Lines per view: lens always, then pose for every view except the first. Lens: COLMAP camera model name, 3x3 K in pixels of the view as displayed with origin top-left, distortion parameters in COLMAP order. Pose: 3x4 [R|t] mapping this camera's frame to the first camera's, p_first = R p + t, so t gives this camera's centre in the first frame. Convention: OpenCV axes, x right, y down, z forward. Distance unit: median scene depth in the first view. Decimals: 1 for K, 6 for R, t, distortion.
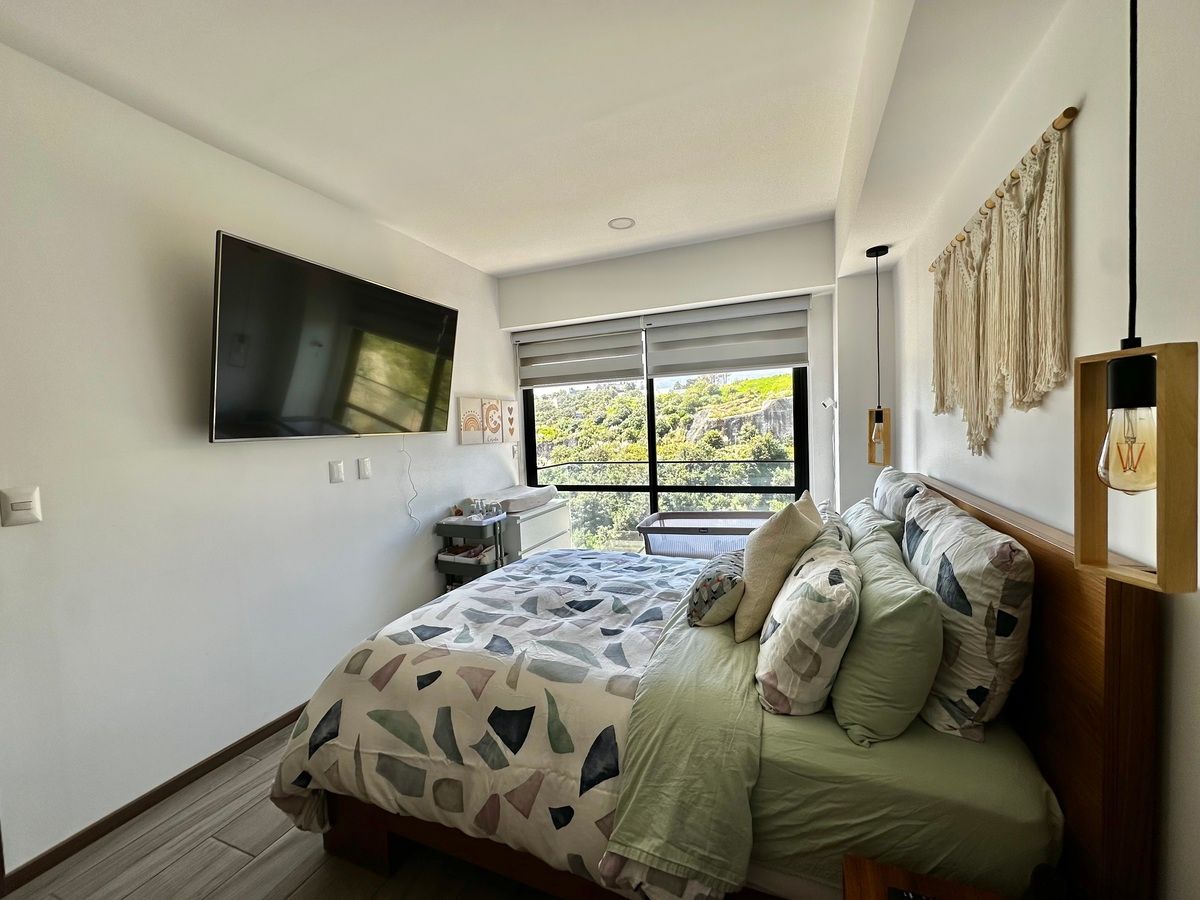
lens RADIAL K [[477.8, 0, 597.7], [0, 477.8, 449.9], [0, 0, 1]] dist [-0.005286, -0.000037]
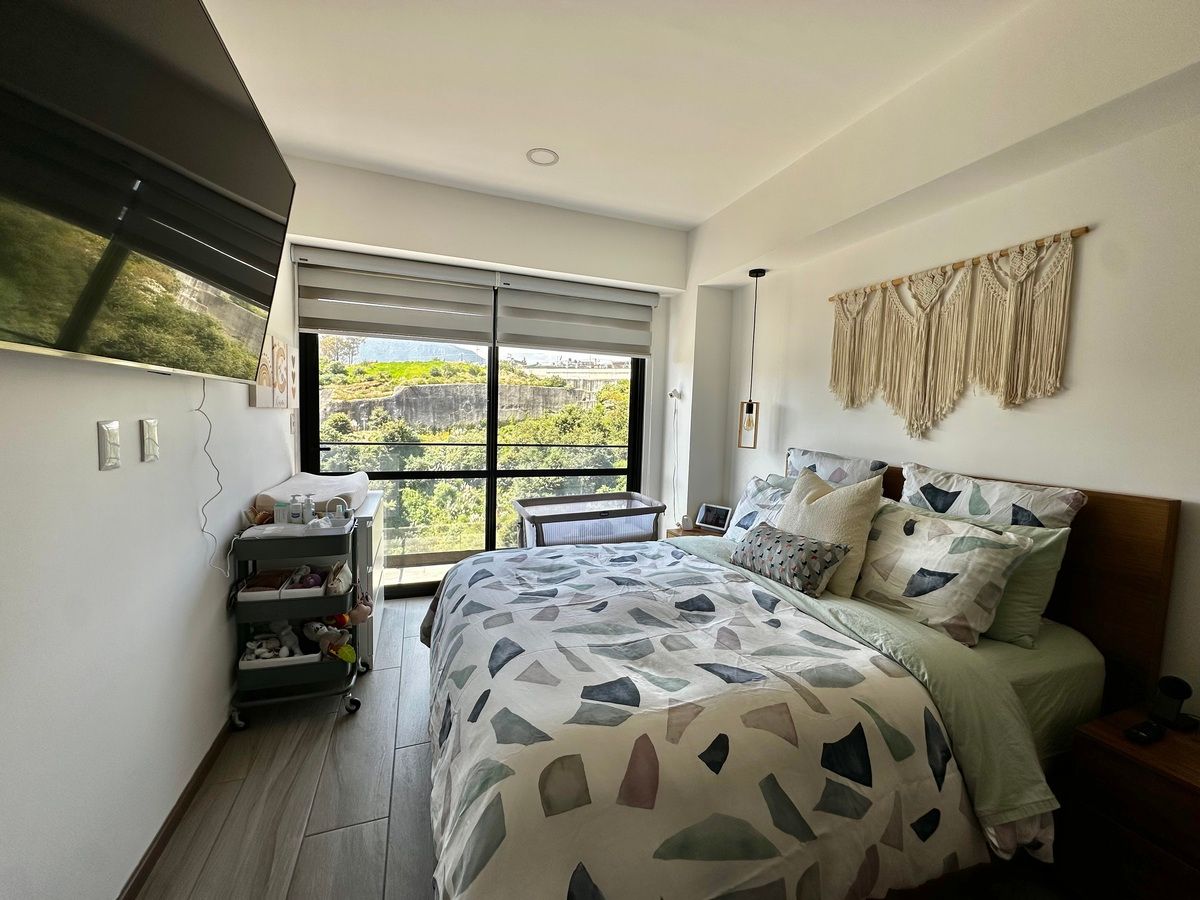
lens RADIAL K [[477.8, 0, 598.8], [0, 477.8, 451.2], [0, 0, 1]] dist [-0.005286, -0.000037]
pose [[0.730339, 0.010858, 0.682998, -0.547655], [-0.030248, 0.999407, 0.016457, 0.032607], [-0.682414, -0.032679, 0.730235, 0.376770]]
